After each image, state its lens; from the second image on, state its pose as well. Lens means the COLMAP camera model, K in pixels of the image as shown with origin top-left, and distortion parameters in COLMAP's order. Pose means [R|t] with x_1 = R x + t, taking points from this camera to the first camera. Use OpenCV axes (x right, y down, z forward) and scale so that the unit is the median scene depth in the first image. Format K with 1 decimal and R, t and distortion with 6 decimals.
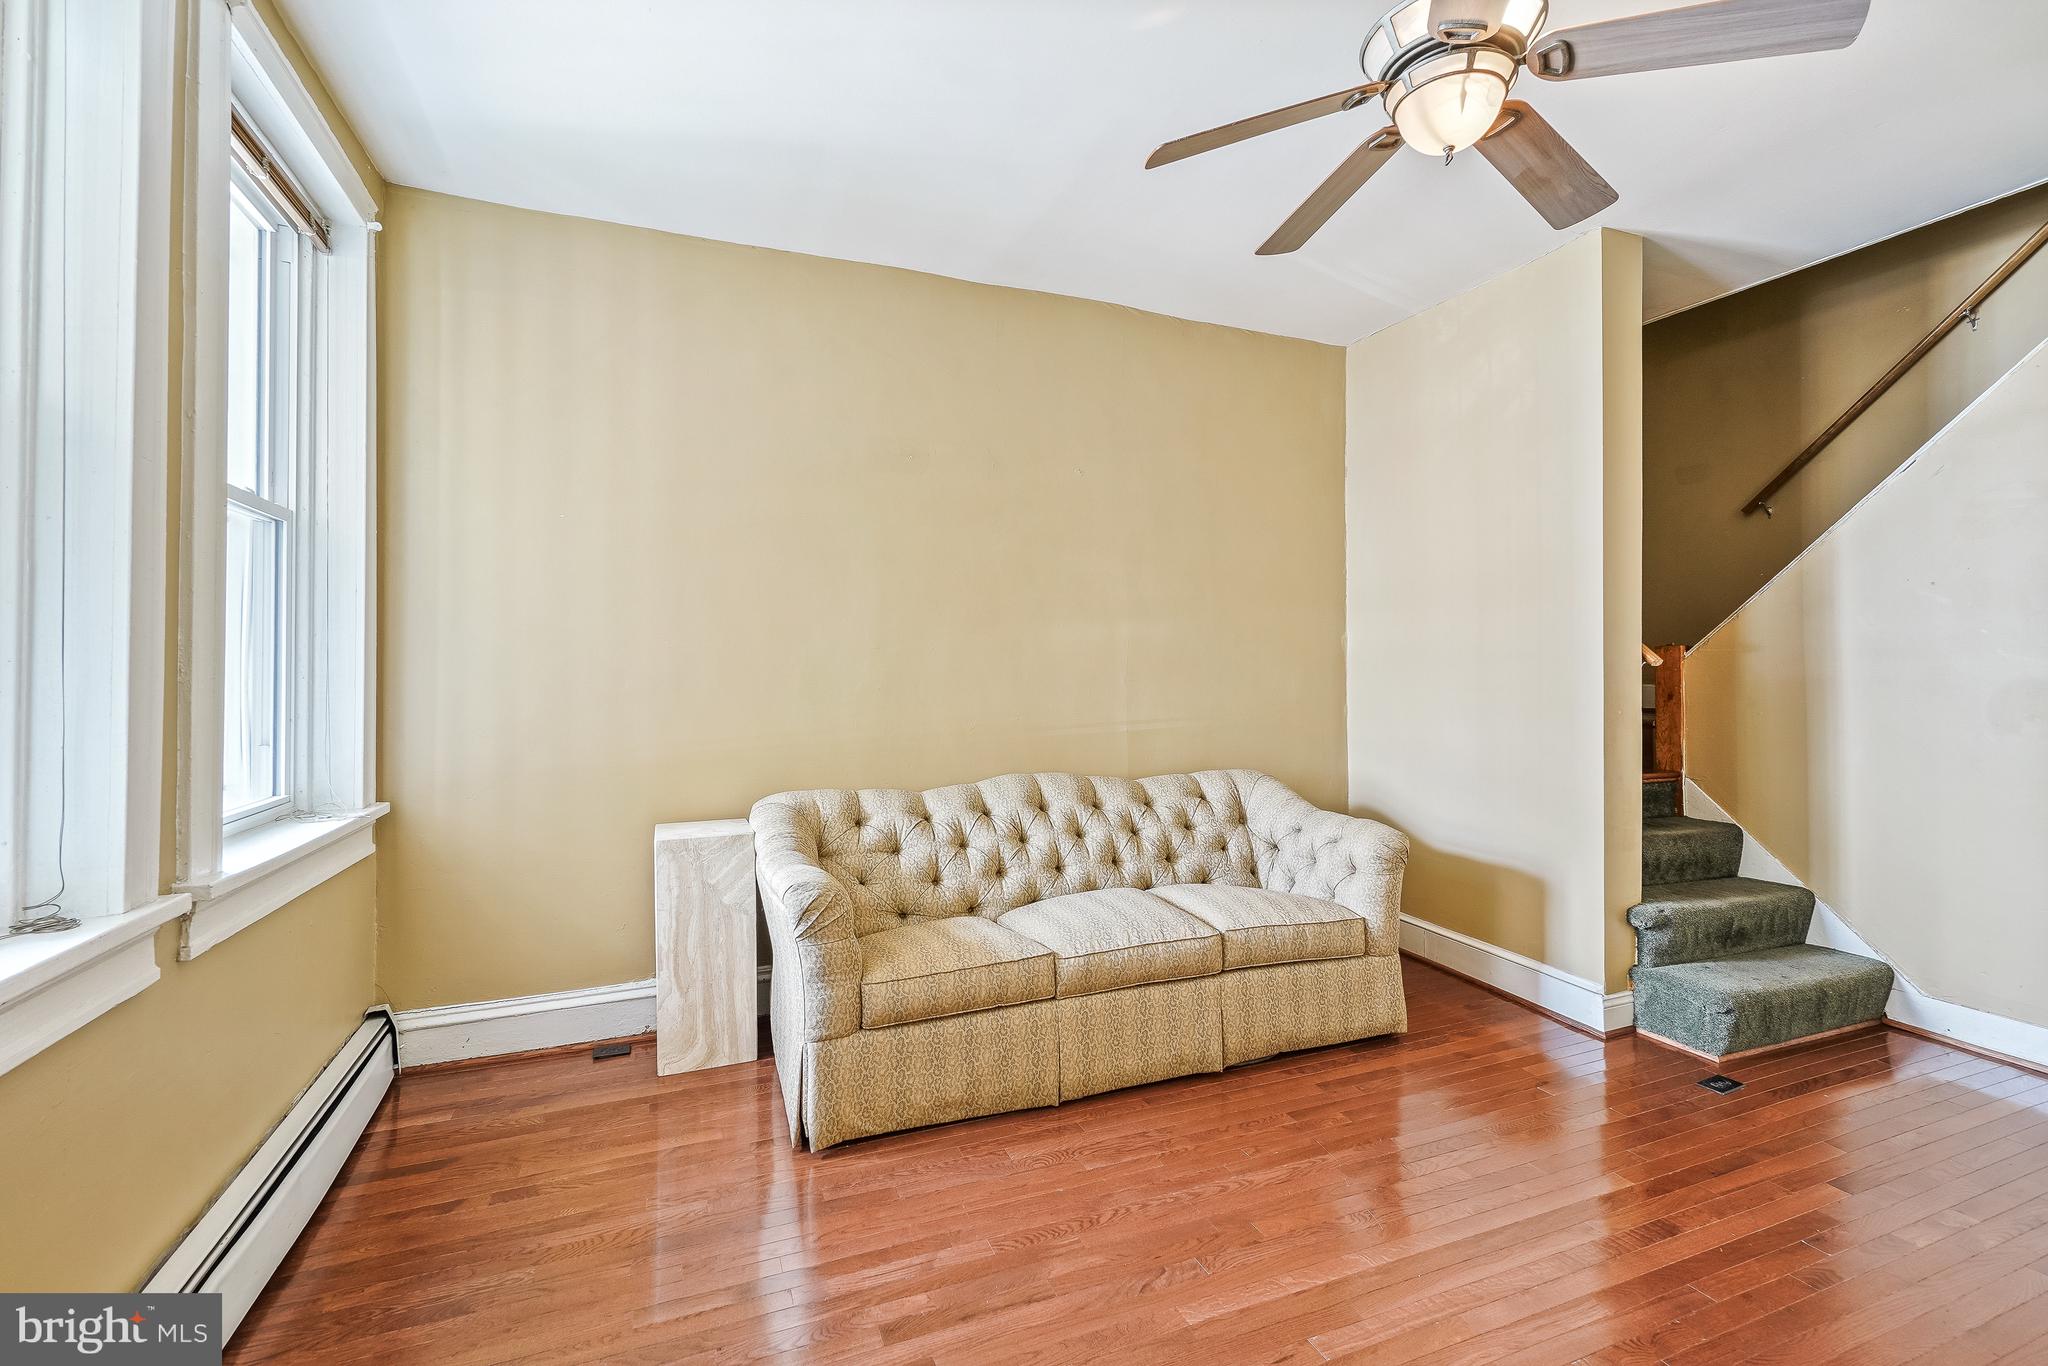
lens RADIAL K [[896.6, 0, 1025.1], [0, 896.6, 667.5], [0, 0, 1]] dist [-0.007762, 0.004014]
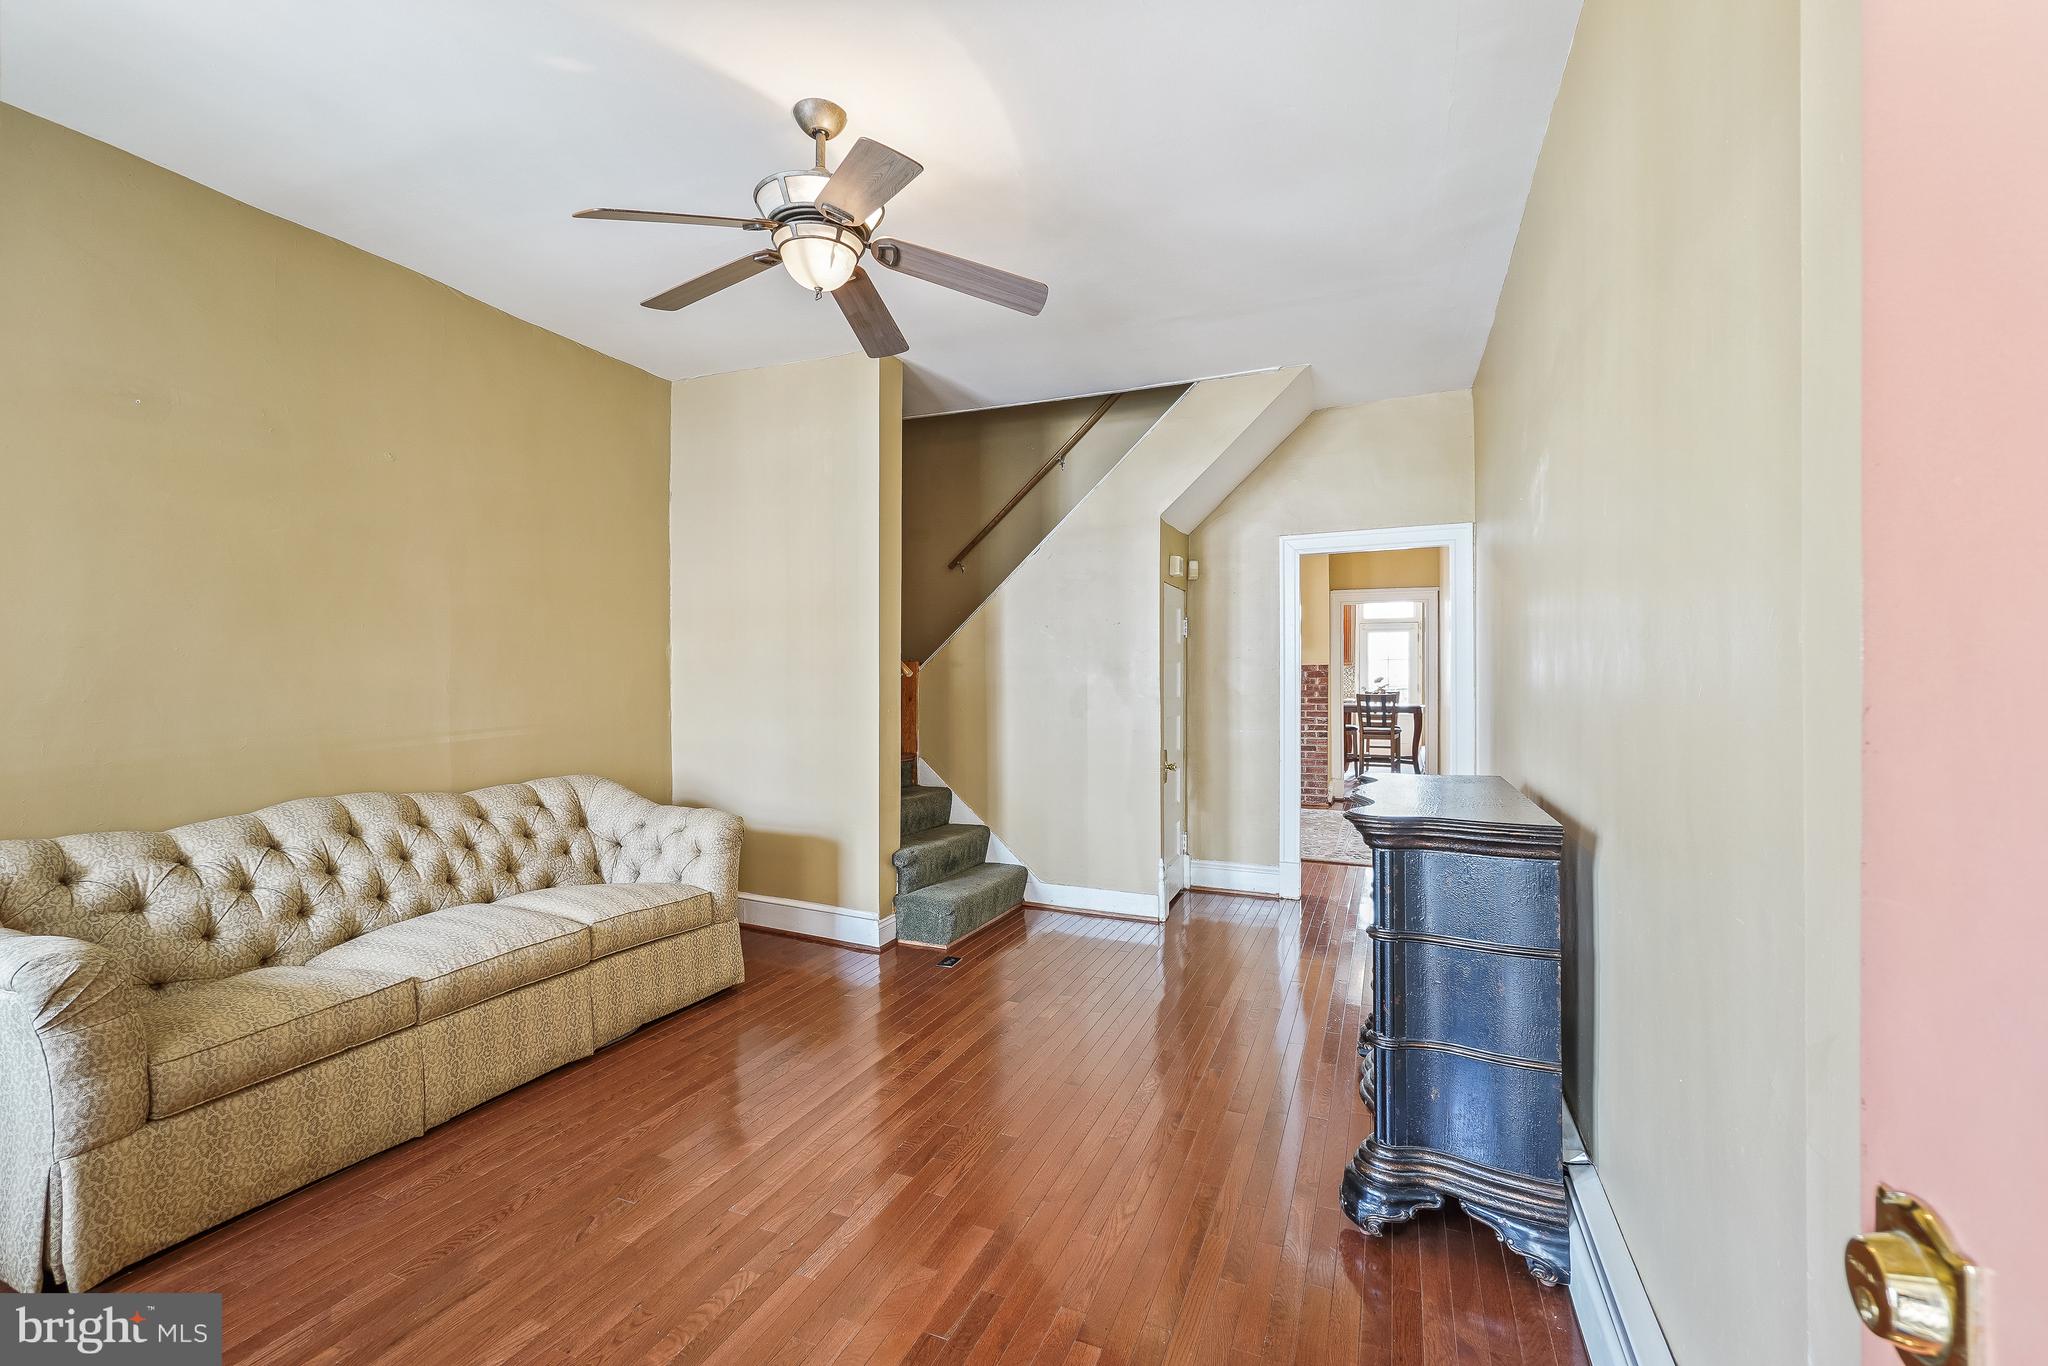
lens RADIAL K [[896.6, 0, 1023.1], [0, 896.6, 684.5], [0, 0, 1]] dist [-0.007762, 0.004014]
pose [[0.698638, -0.000498, 0.715475, -0.176099], [-0.008510, 0.999923, 0.009006, -0.004063], [-0.715424, -0.012381, 0.698580, -0.102940]]
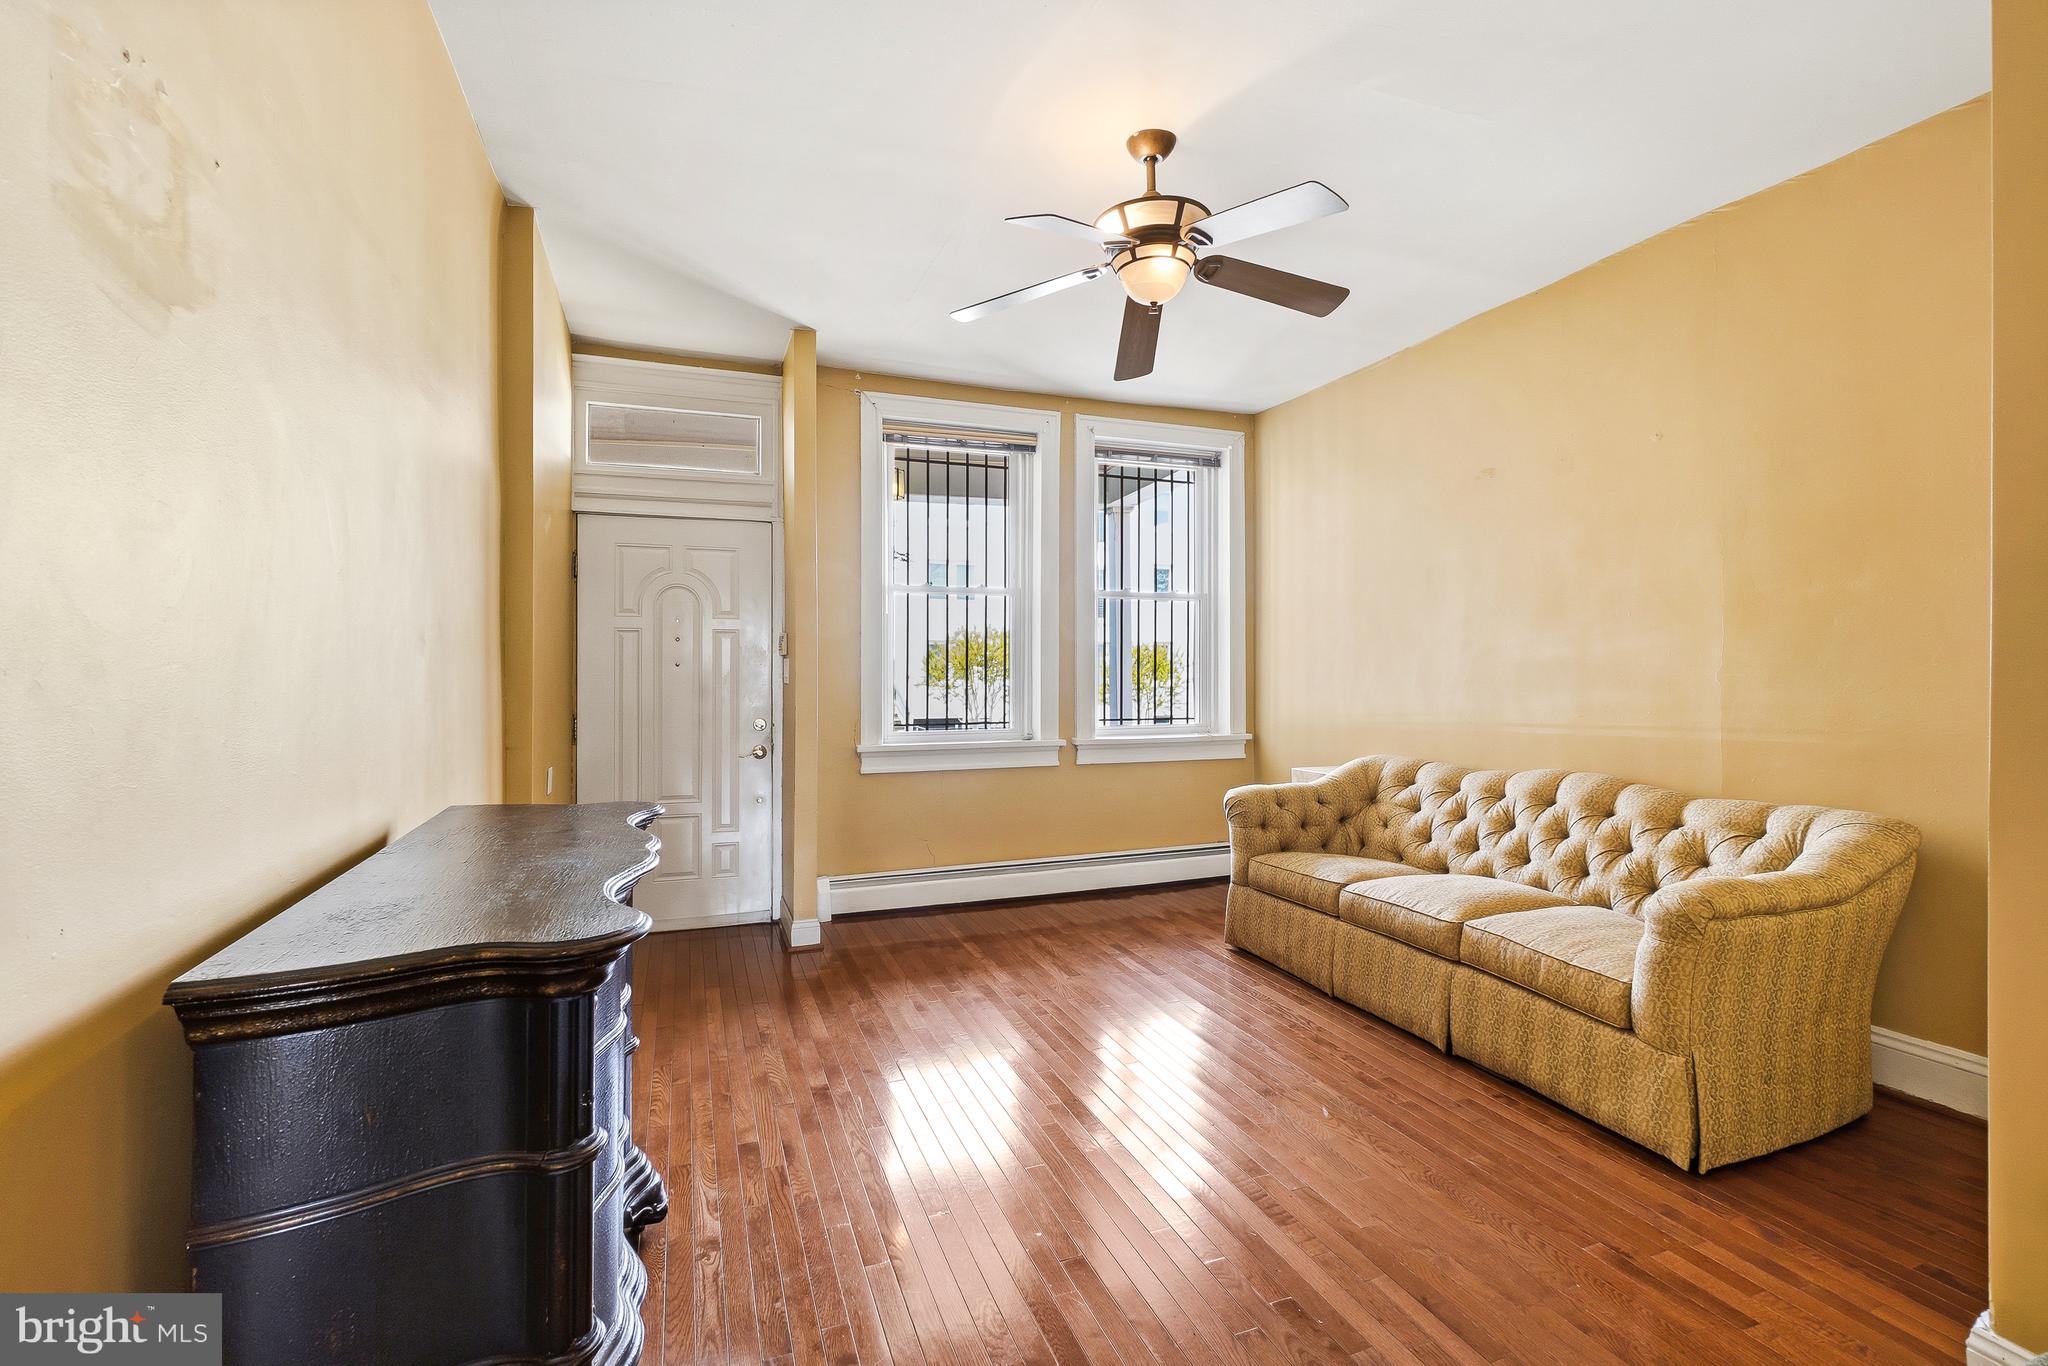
lens RADIAL K [[893.6, 0, 1014.7], [0, 893.6, 670.0], [0, 0, 1]] dist [-0.001882, 0.001215]
pose [[-0.021072, 0.005261, -0.999764, 1.208877], [0.007304, 0.999960, 0.005108, -0.000536], [0.999751, -0.007194, -0.021109, 0.505832]]
